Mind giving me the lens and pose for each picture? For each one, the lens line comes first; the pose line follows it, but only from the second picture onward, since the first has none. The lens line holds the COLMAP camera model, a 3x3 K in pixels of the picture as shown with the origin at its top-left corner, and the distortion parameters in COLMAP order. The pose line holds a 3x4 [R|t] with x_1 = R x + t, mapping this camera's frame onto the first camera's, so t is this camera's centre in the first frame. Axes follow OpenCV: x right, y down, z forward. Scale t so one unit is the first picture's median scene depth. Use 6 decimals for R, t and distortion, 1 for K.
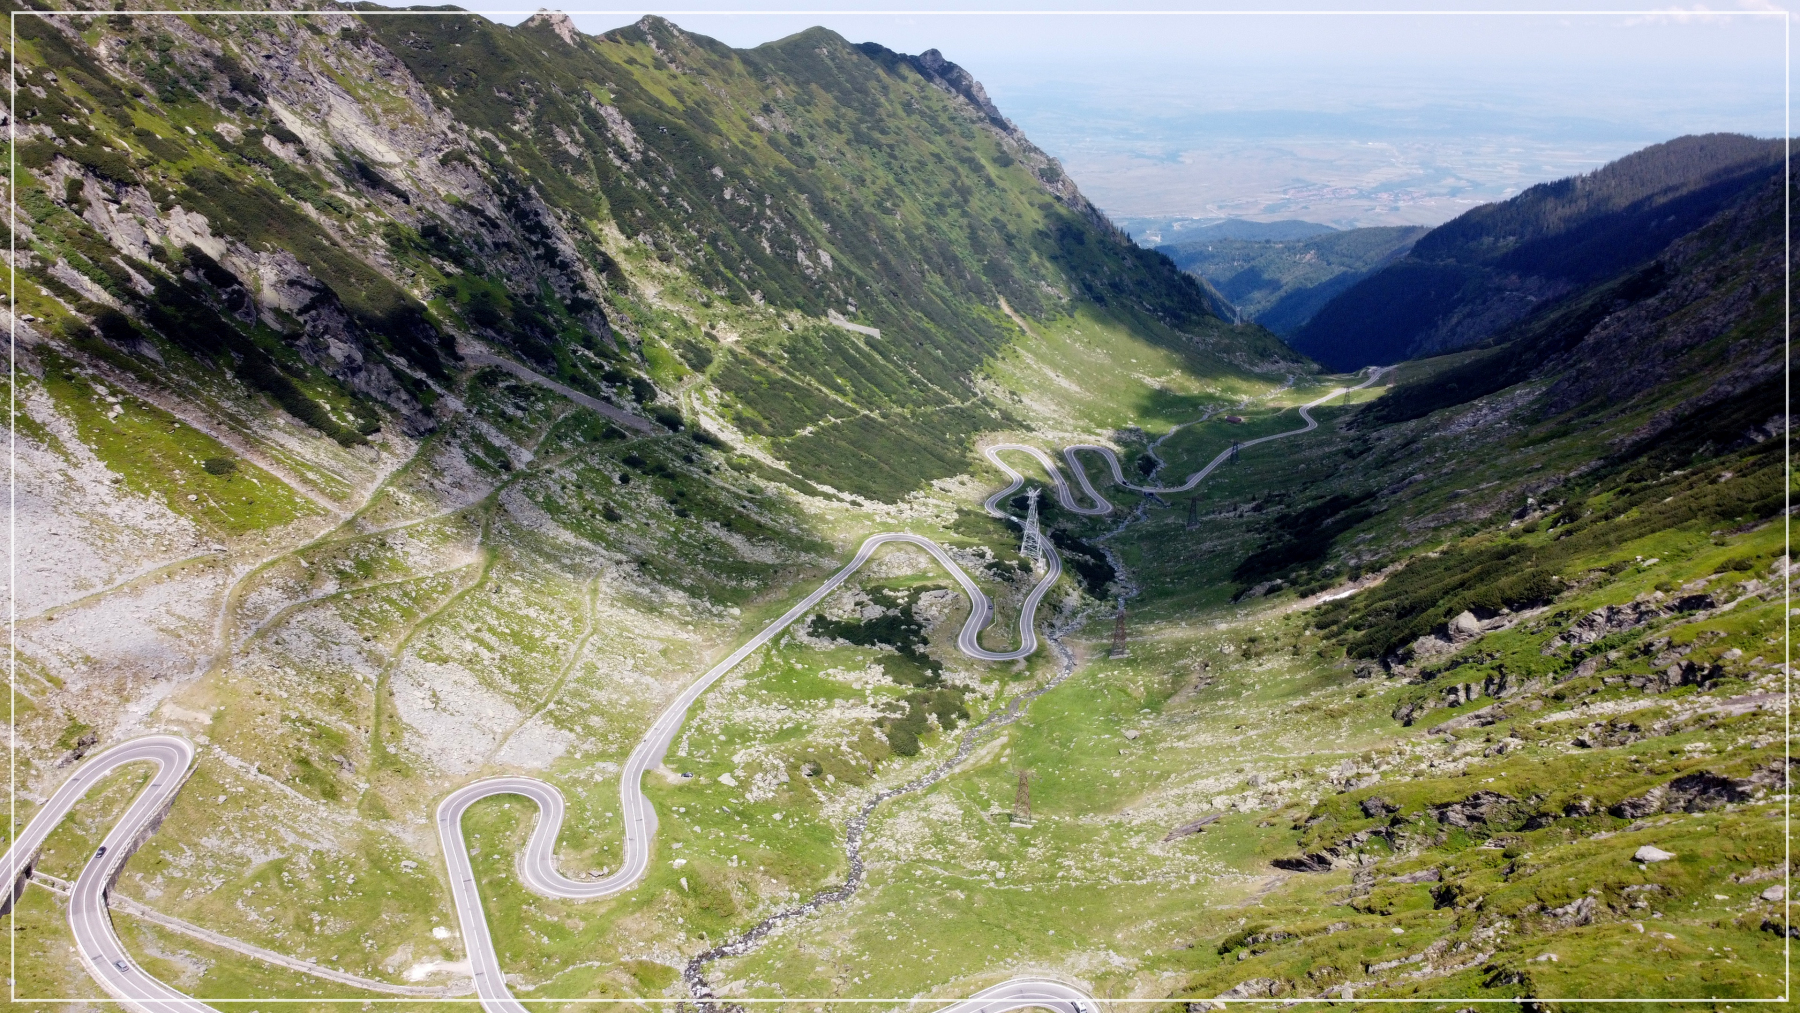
lens RADIAL K [[1352.4, 0, 901.2], [0, 1352.4, 501.3], [0, 0, 1]] dist [-0.005698, 0.007262]
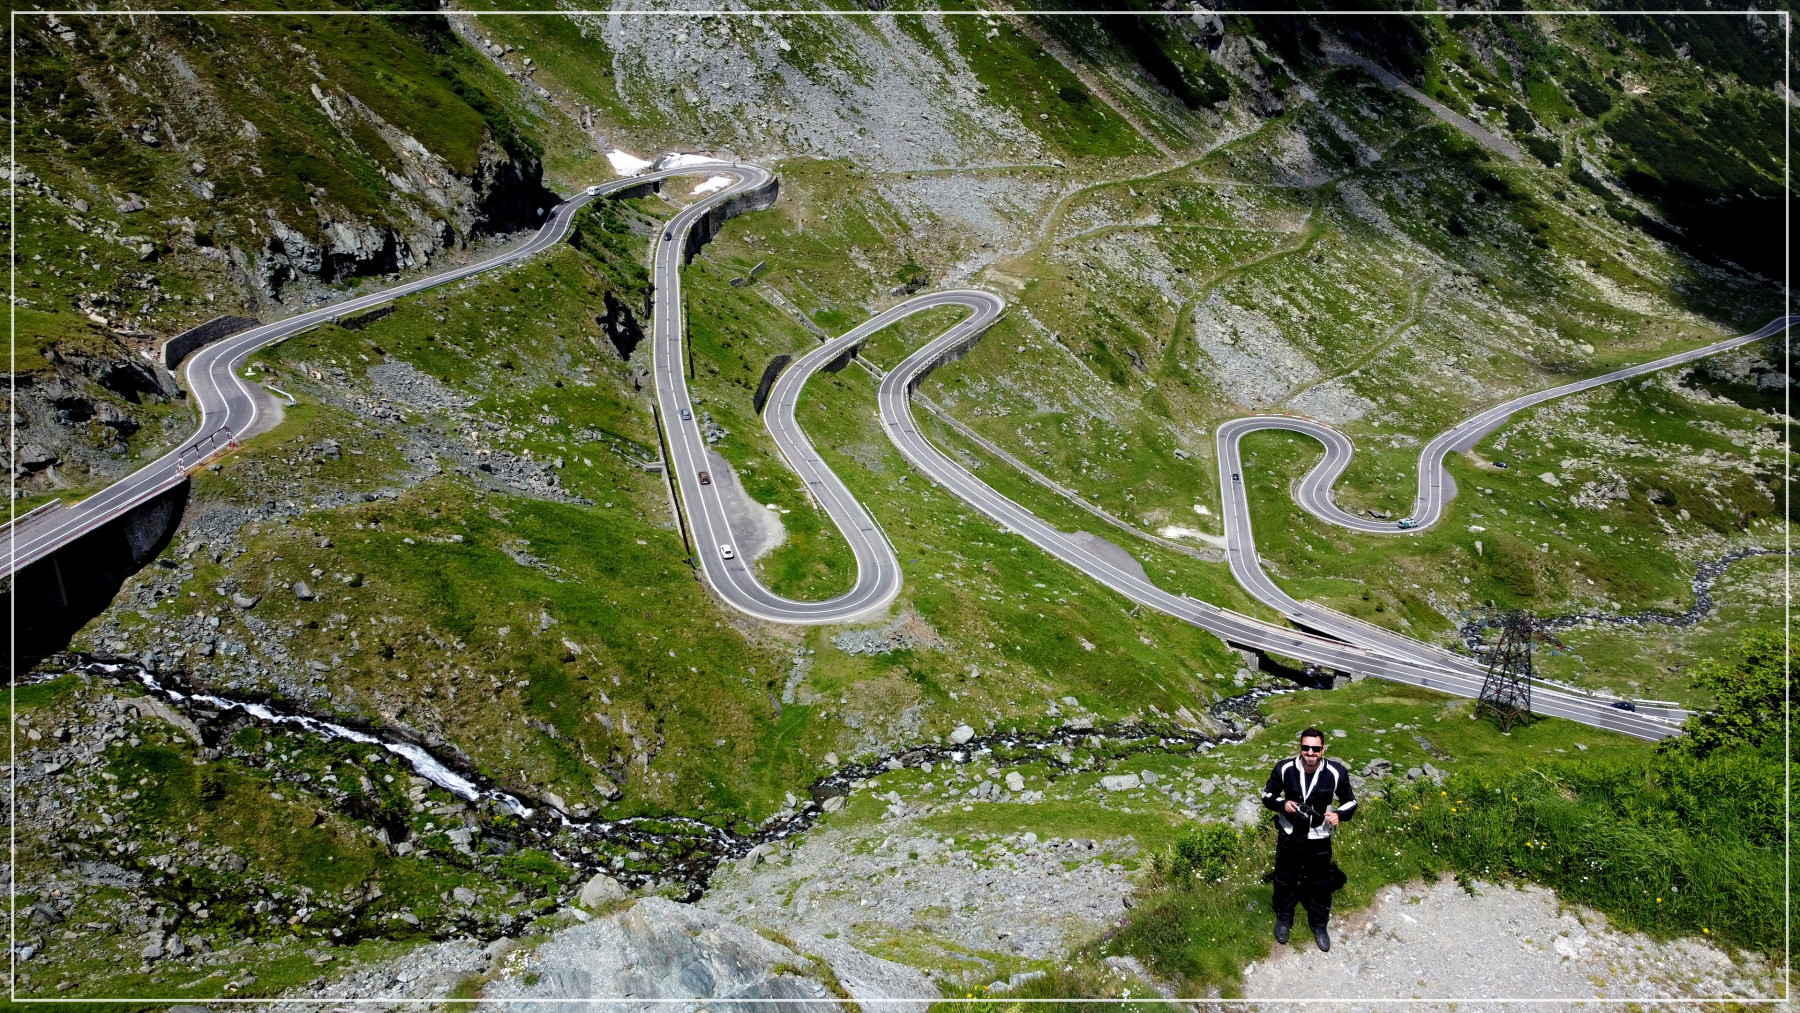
lens RADIAL K [[1357.4, 0, 894.1], [0, 1357.4, 499.9], [0, 0, 1]] dist [-0.010644, 0.002430]
pose [[0.820778, 0.208500, -0.531837, -0.011464], [-0.147486, 0.976792, 0.155325, 0.131549], [0.551880, -0.049049, 0.832480, 0.066653]]
